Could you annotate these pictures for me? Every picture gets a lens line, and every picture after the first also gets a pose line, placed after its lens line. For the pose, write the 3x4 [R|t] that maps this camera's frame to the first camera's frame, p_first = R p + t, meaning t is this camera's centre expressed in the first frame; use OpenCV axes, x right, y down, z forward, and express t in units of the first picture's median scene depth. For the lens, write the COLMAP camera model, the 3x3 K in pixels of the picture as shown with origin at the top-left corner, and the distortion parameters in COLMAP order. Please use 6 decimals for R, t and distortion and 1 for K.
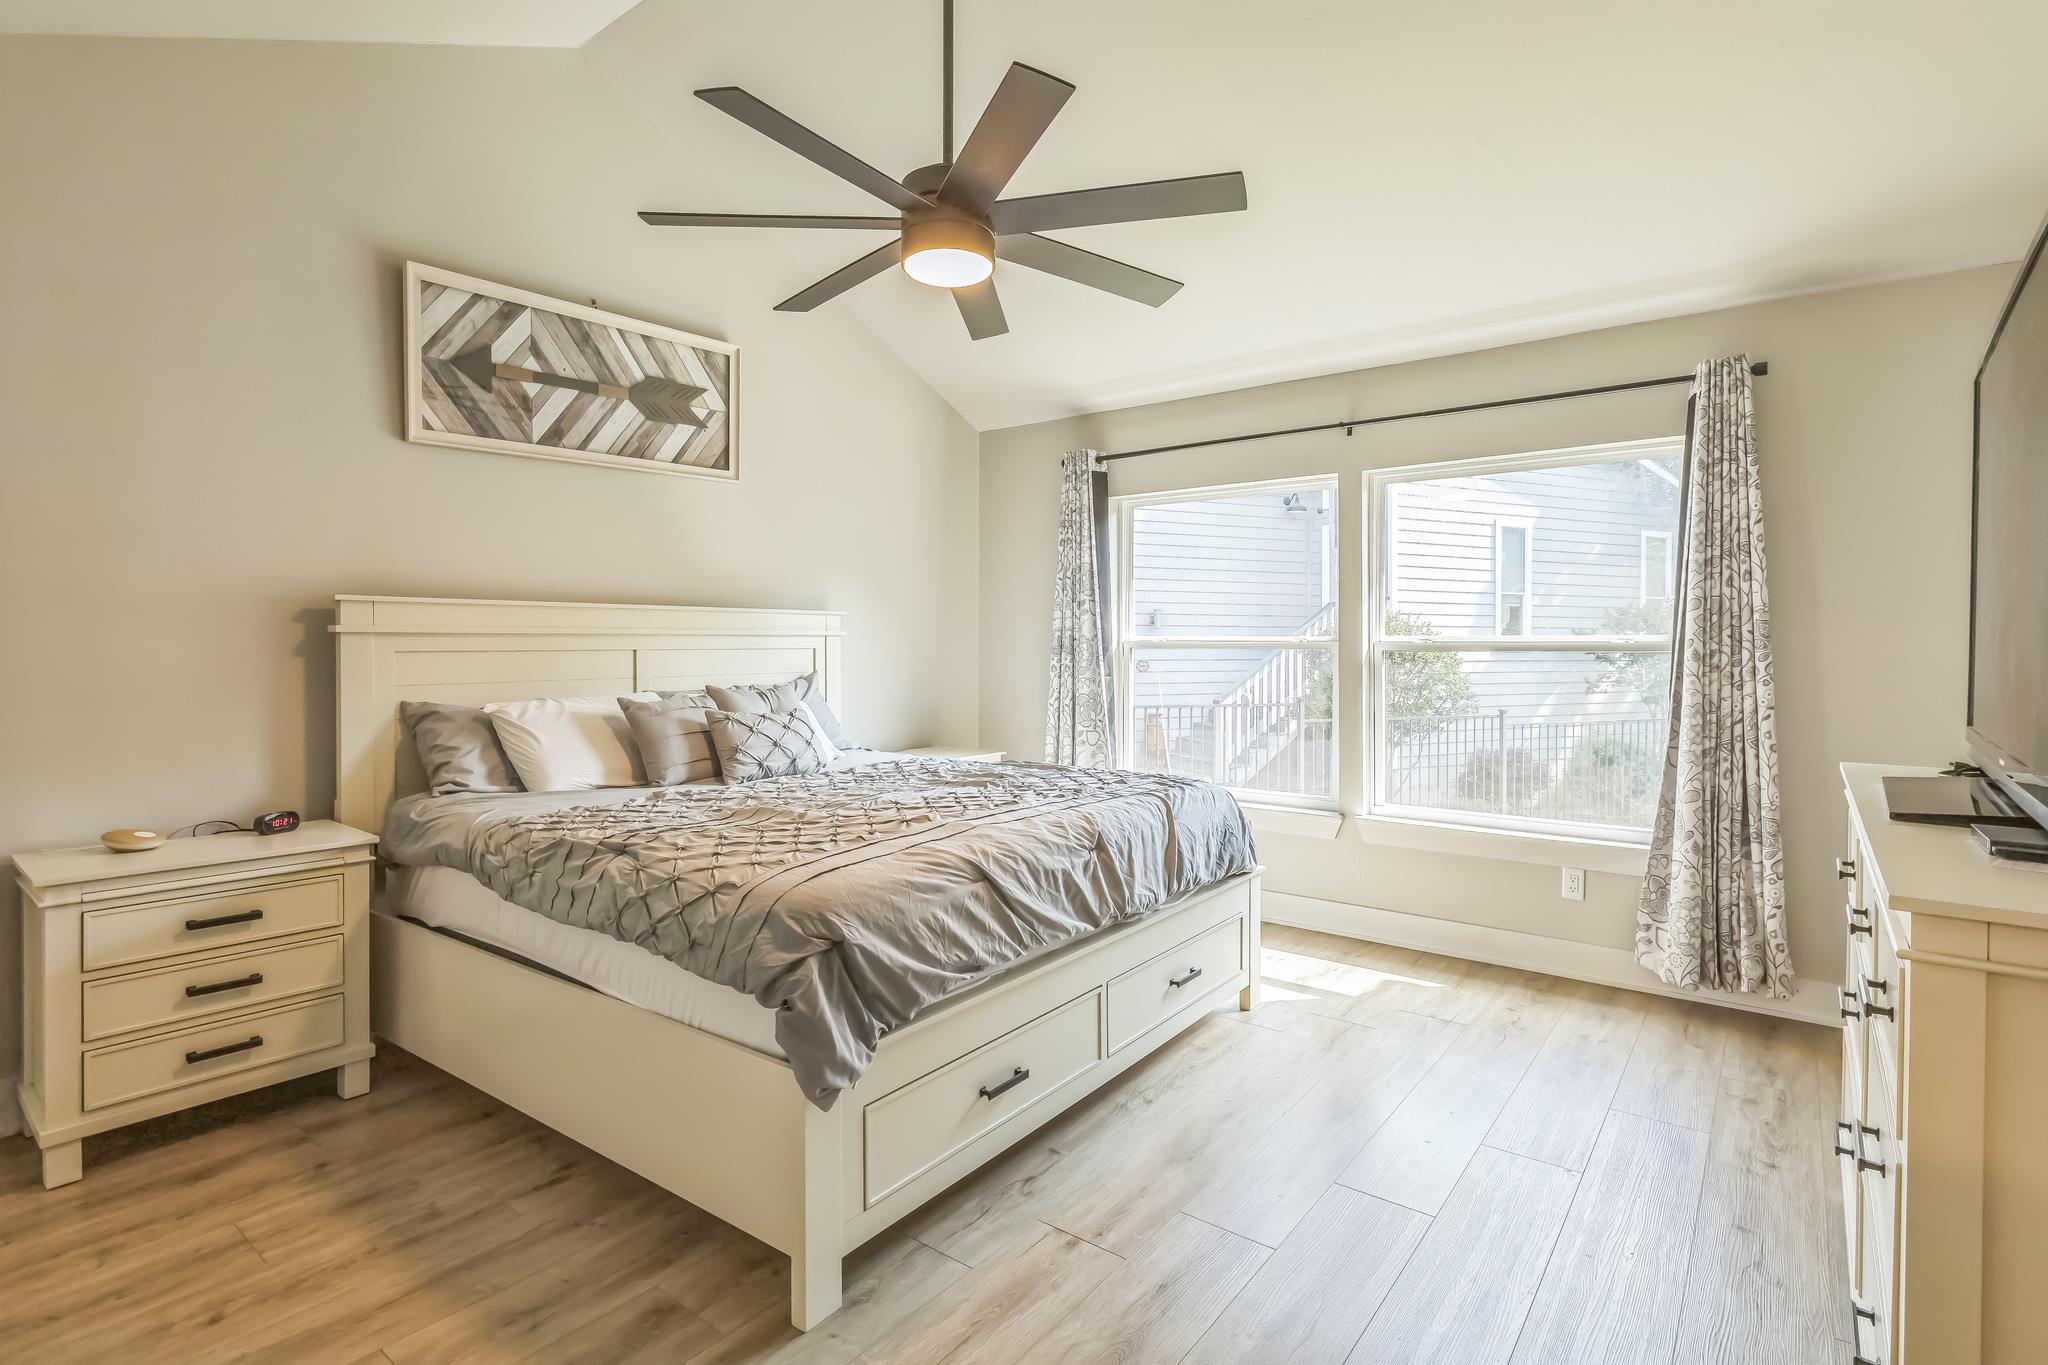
lens RADIAL K [[978.6, 0, 1030.6], [0, 978.6, 662.6], [0, 0, 1]] dist [-0.006413, -0.001321]
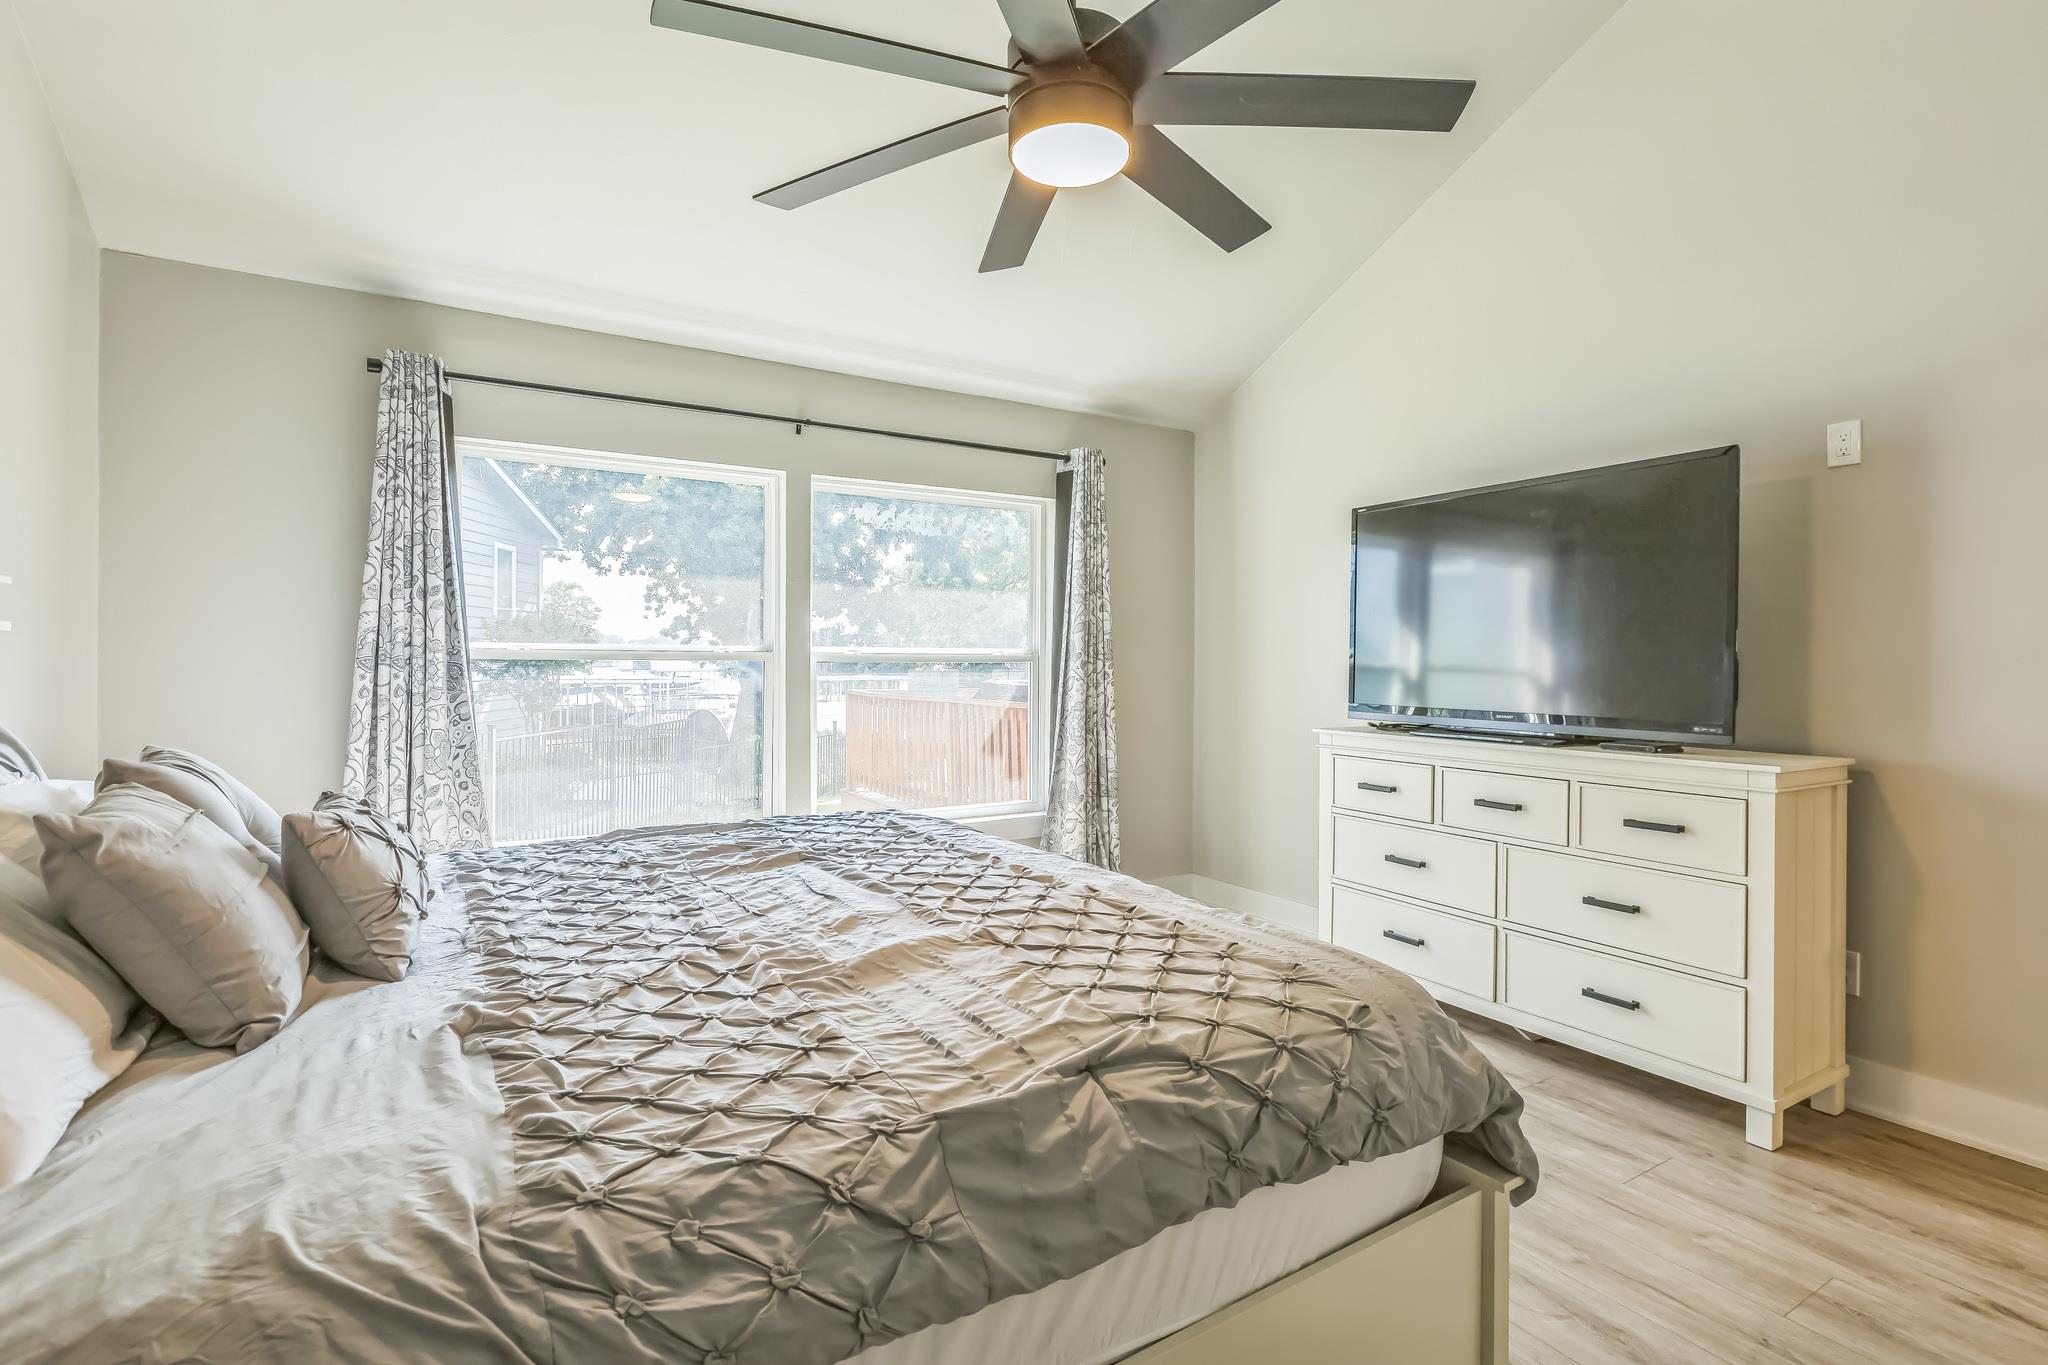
lens RADIAL K [[978.6, 0, 1027.1], [0, 978.6, 677.7], [0, 0, 1]] dist [-0.006413, -0.001321]
pose [[0.355450, -0.018027, 0.934521, -0.618005], [0.012646, 0.999815, 0.014476, -0.010239], [-0.934610, 0.006672, 0.355612, 0.591119]]
